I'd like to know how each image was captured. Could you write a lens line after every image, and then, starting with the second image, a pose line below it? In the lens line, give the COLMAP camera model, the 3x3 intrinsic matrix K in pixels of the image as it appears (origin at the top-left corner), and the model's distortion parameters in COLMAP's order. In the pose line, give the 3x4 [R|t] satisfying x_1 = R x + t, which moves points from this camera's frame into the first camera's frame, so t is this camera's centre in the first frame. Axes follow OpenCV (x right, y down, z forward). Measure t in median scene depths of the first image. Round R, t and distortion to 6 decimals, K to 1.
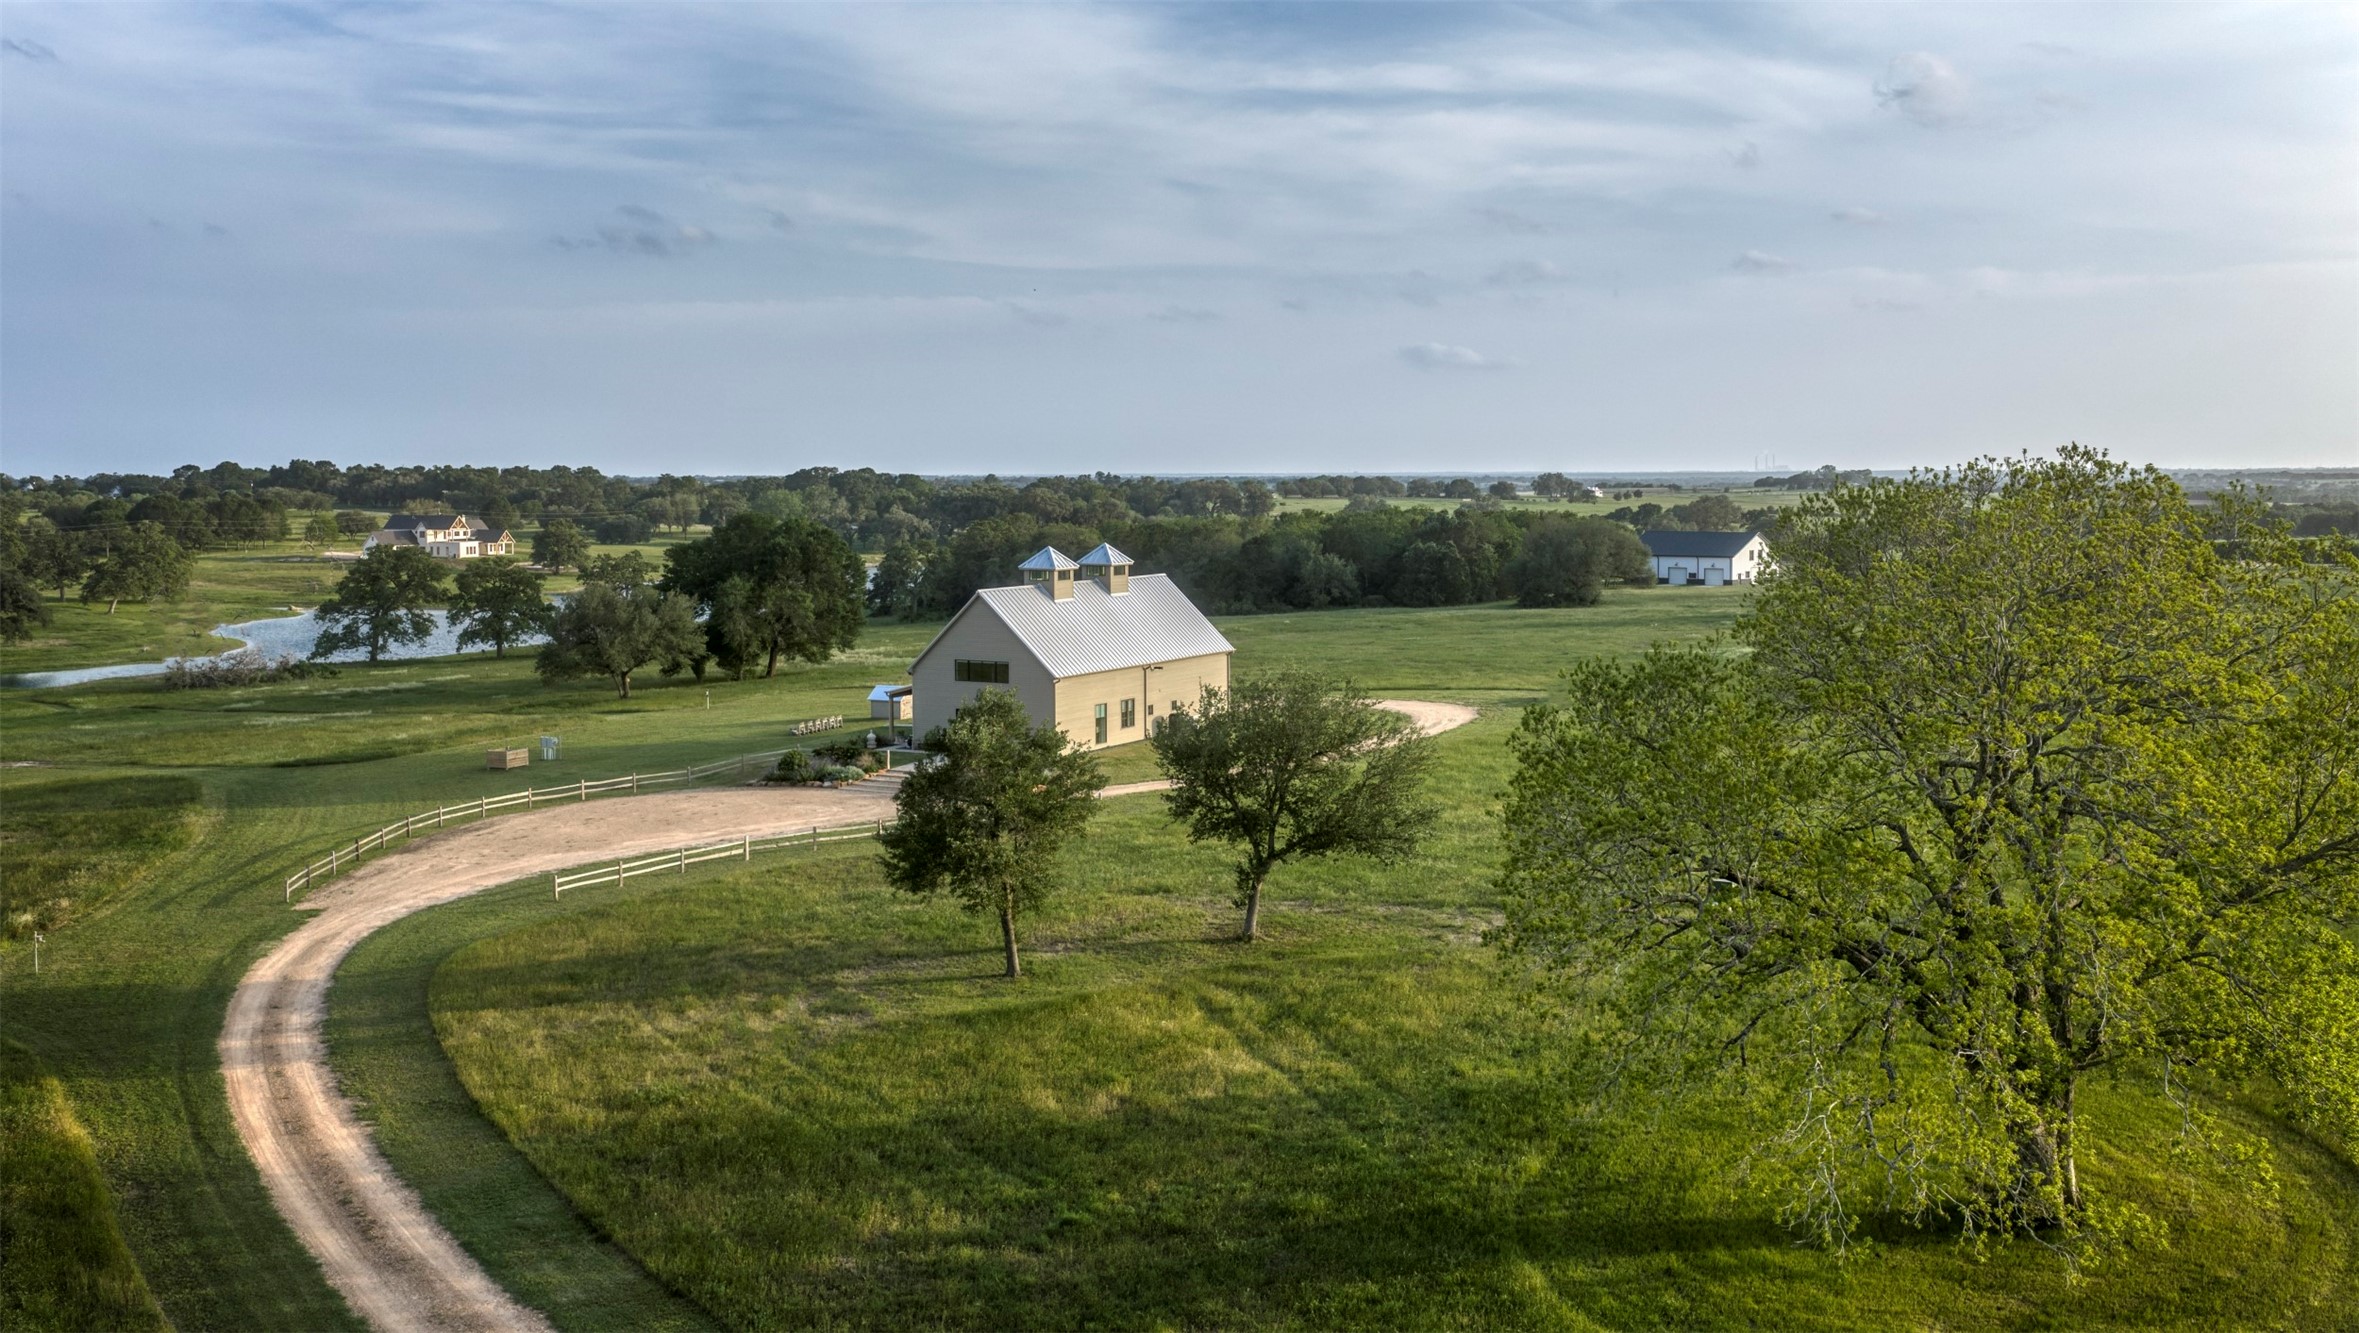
lens RADIAL K [[2190.7, 0, 1231.4], [0, 2190.7, 561.2], [0, 0, 1]] dist [0.000417, 0.000000]
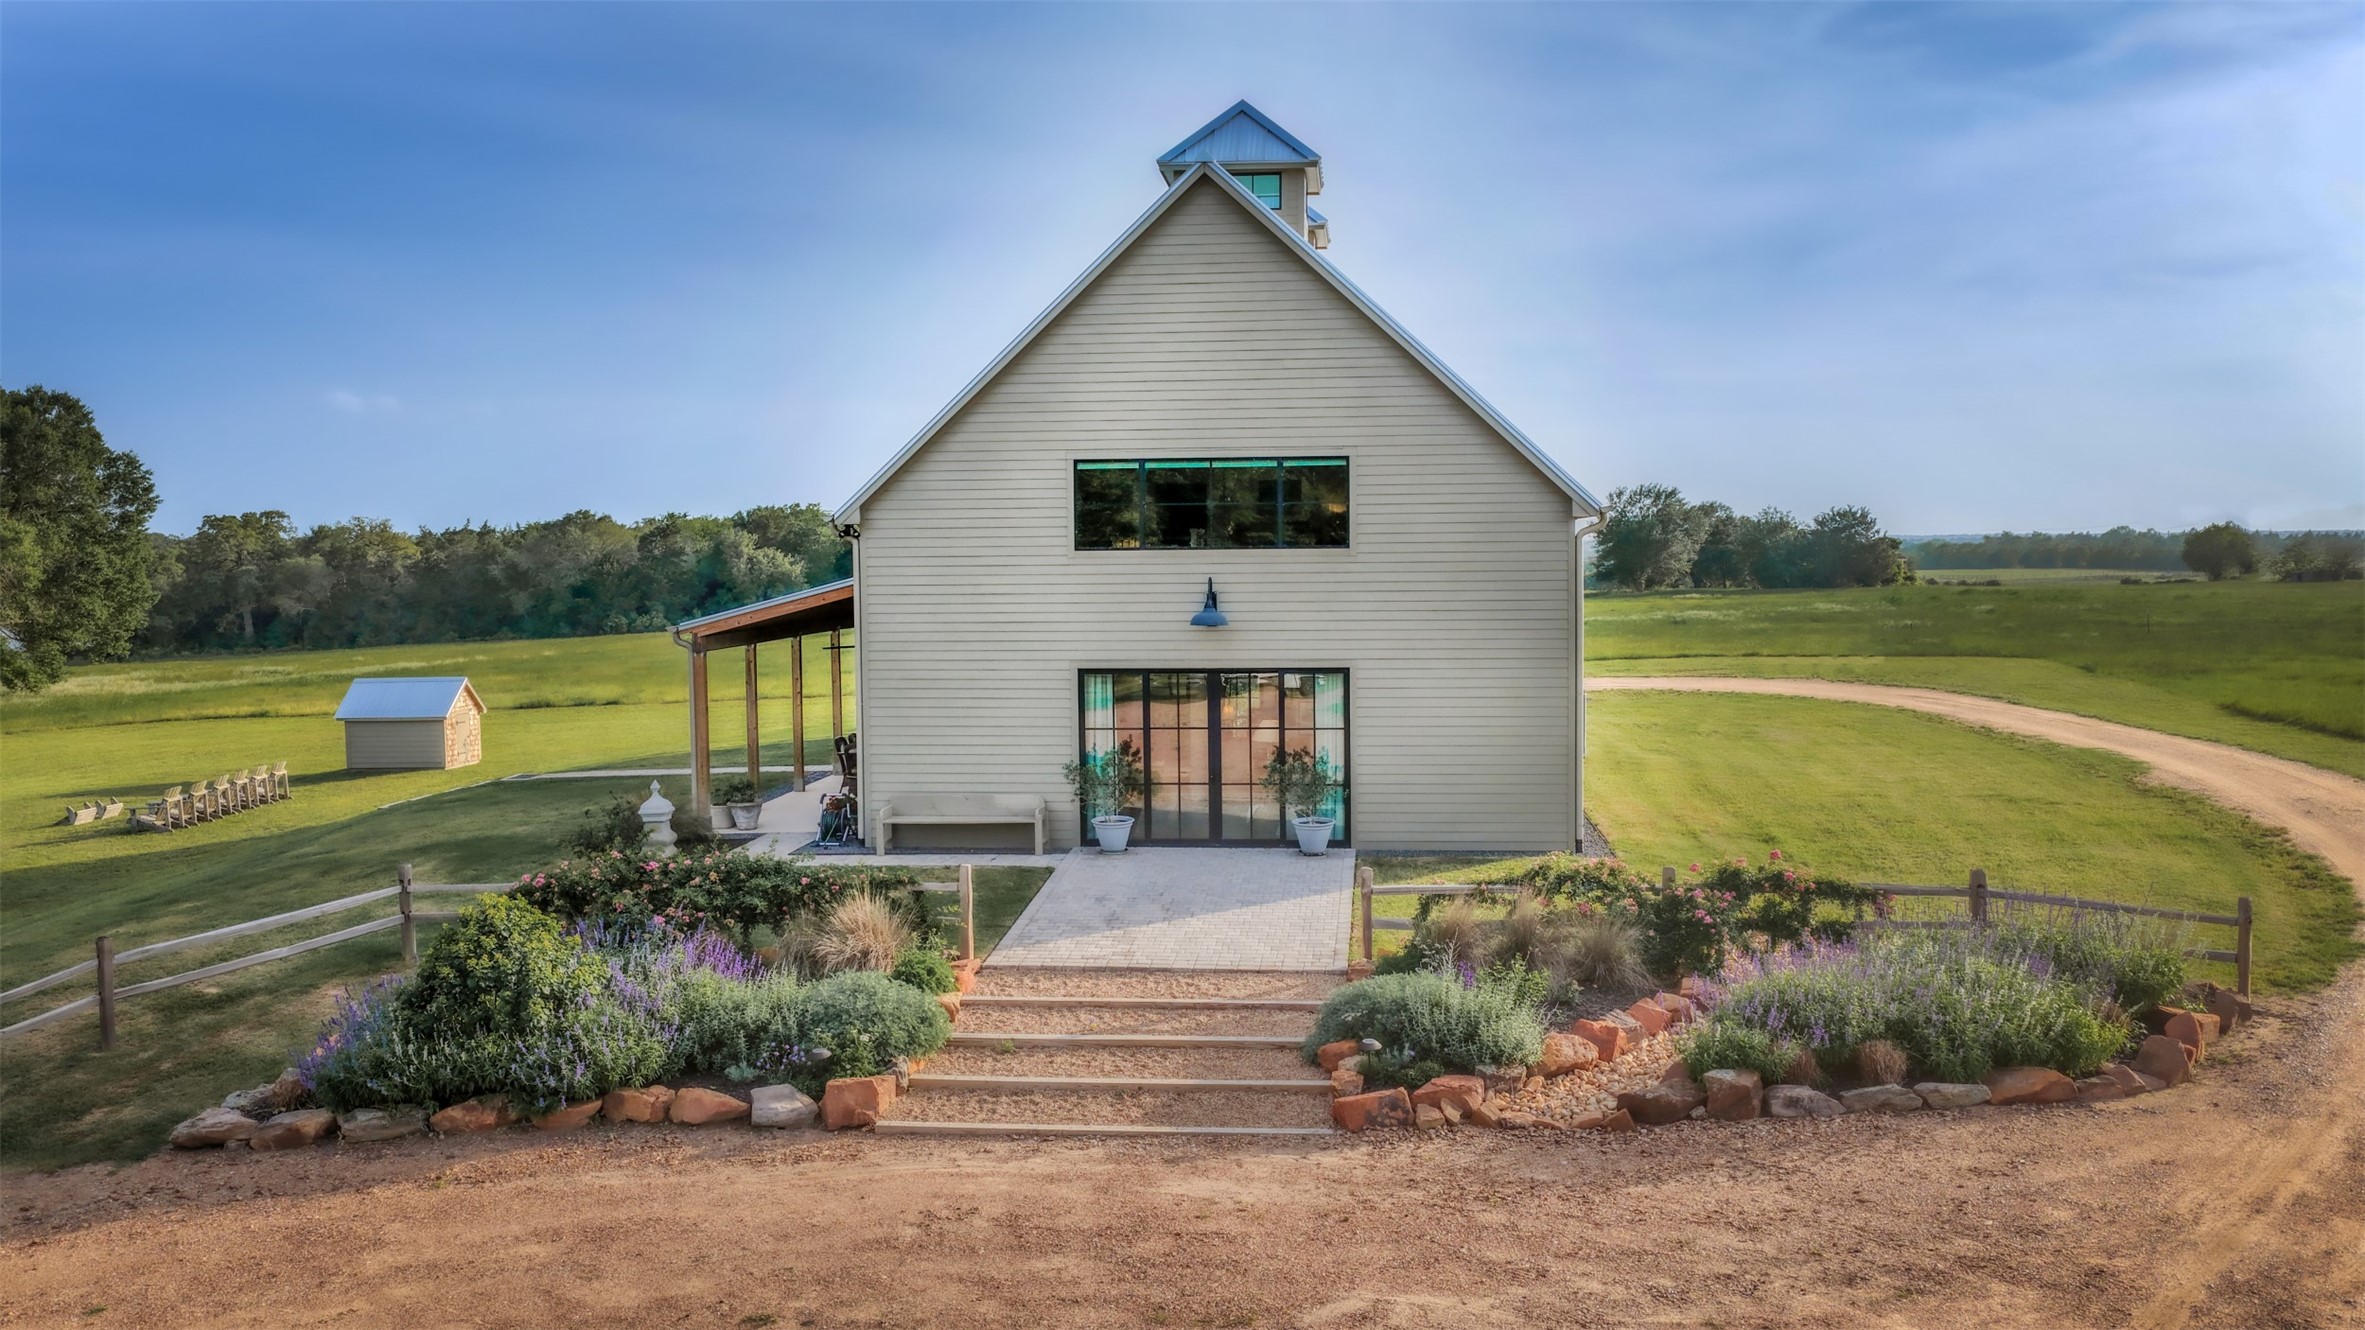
lens RADIAL K [[1985.3, 0, 1197.3], [0, 1985.3, 675.2], [0, 0, 1]] dist [0.020376, -0.037552]
pose [[0.921795, -0.029391, 0.386563, -0.176885], [0.021594, 0.999467, 0.024496, 0.056188], [-0.387076, -0.014233, 0.921938, 0.711358]]
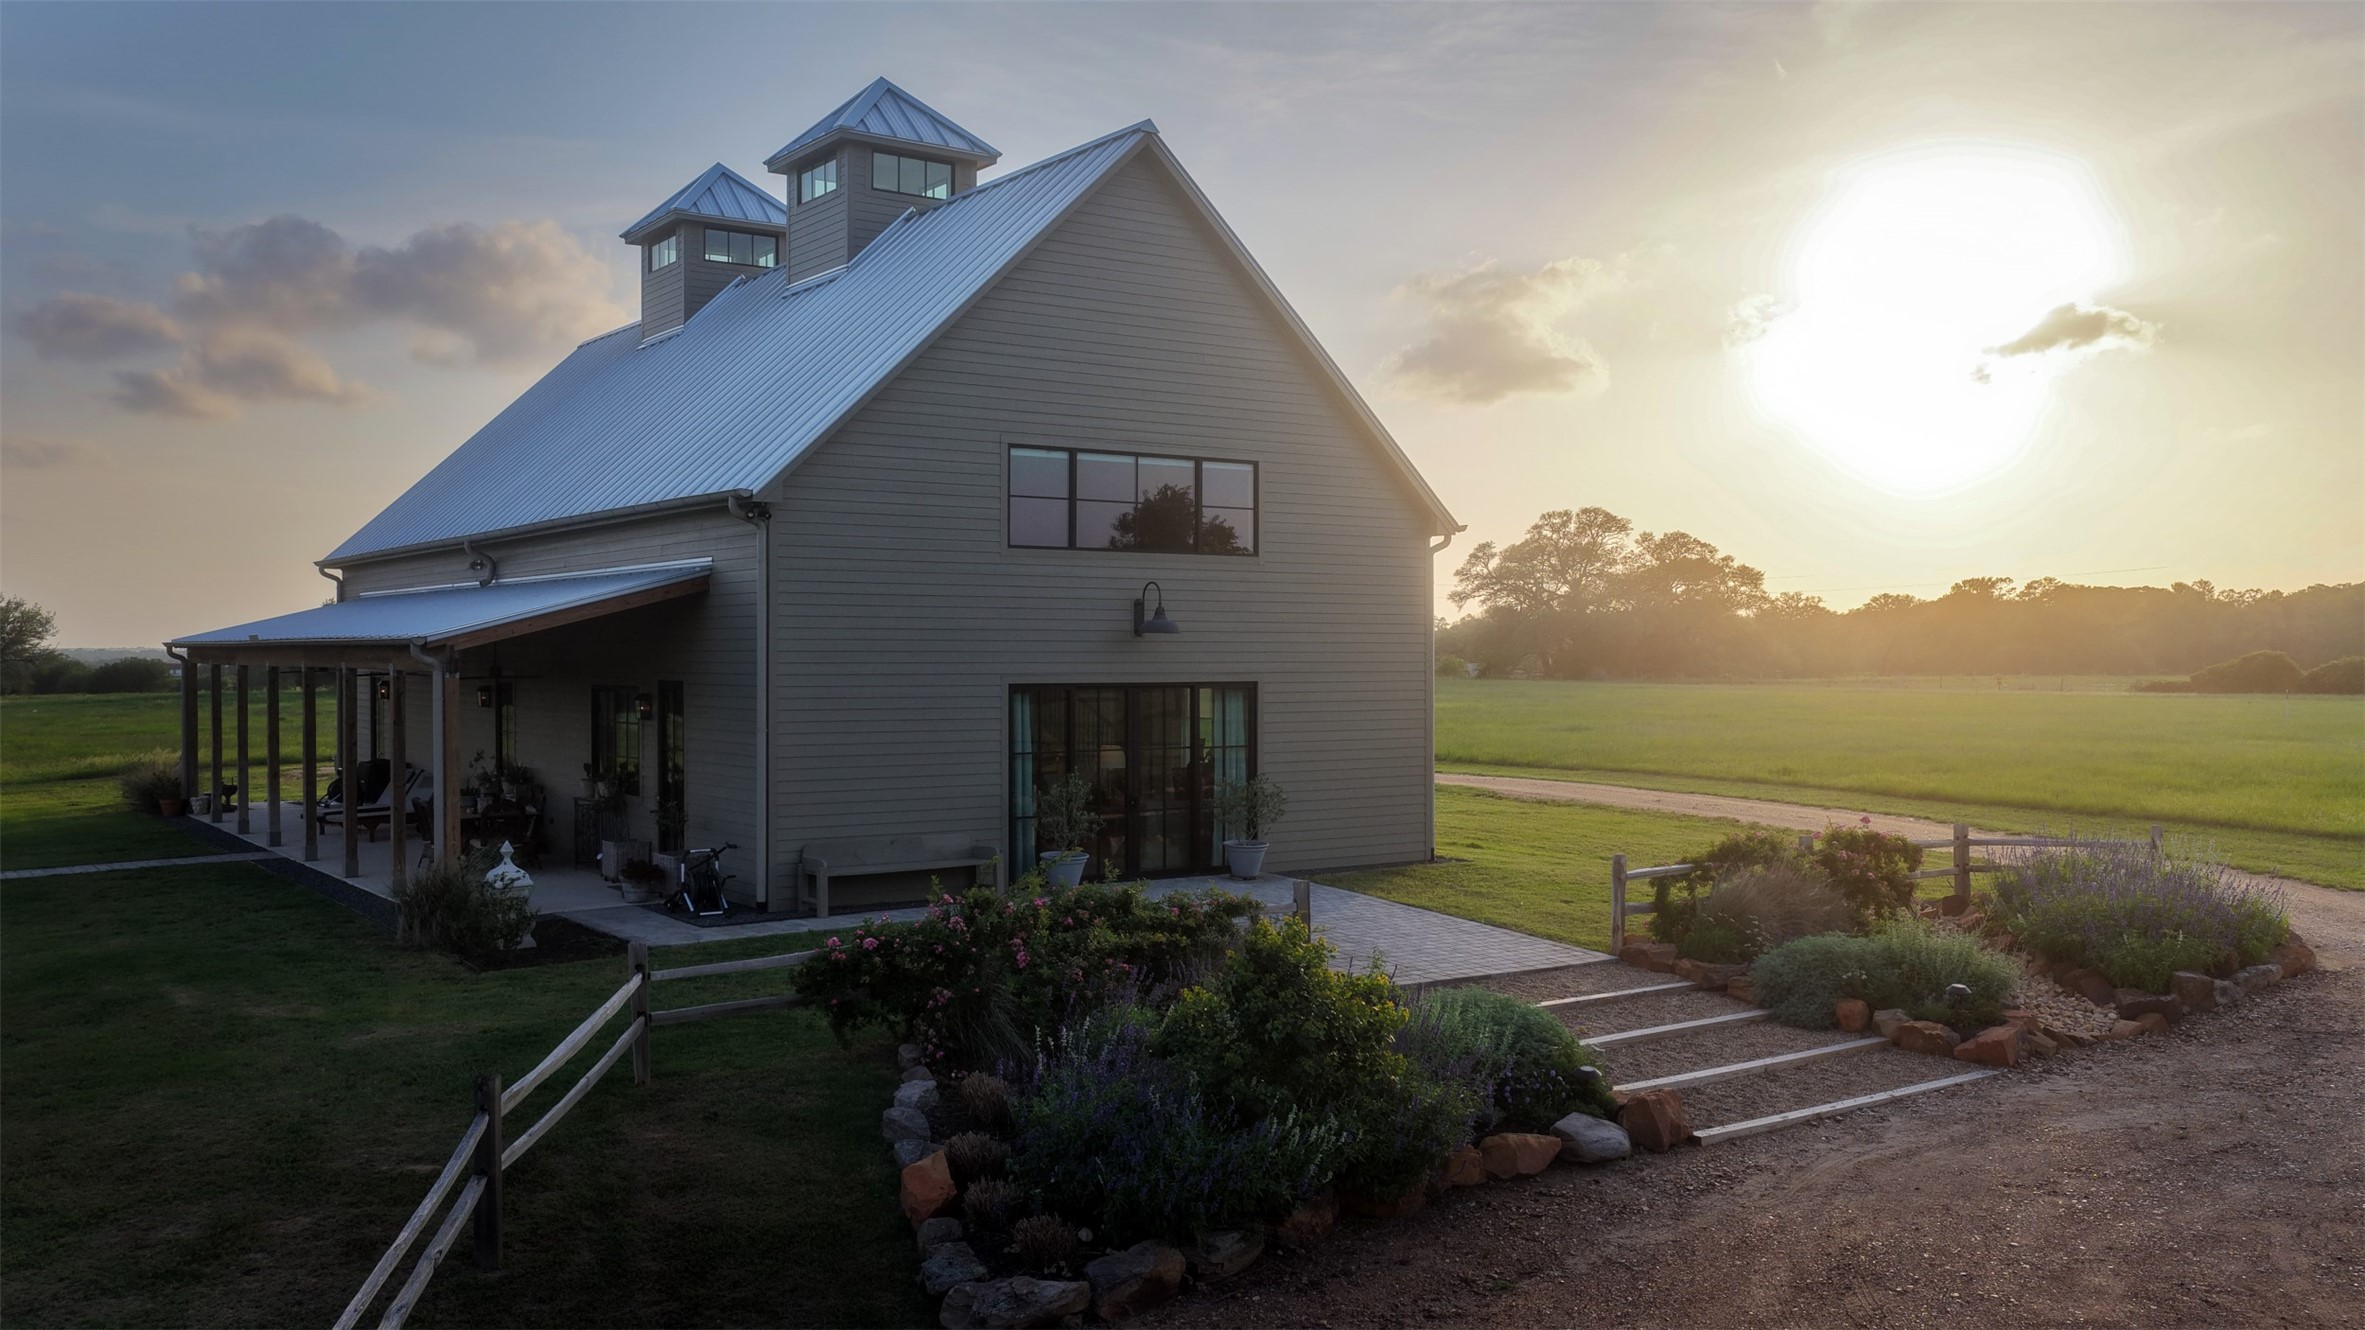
lens RADIAL K [[1985.3, 0, 1180.5], [0, 1985.3, 662.2], [0, 0, 1]] dist [0.020376, -0.037552]
pose [[0.439935, 0.004907, 0.898016, -0.255898], [0.032184, 0.999257, -0.021227, 0.062117], [-0.897453, 0.038240, 0.439450, 0.806908]]
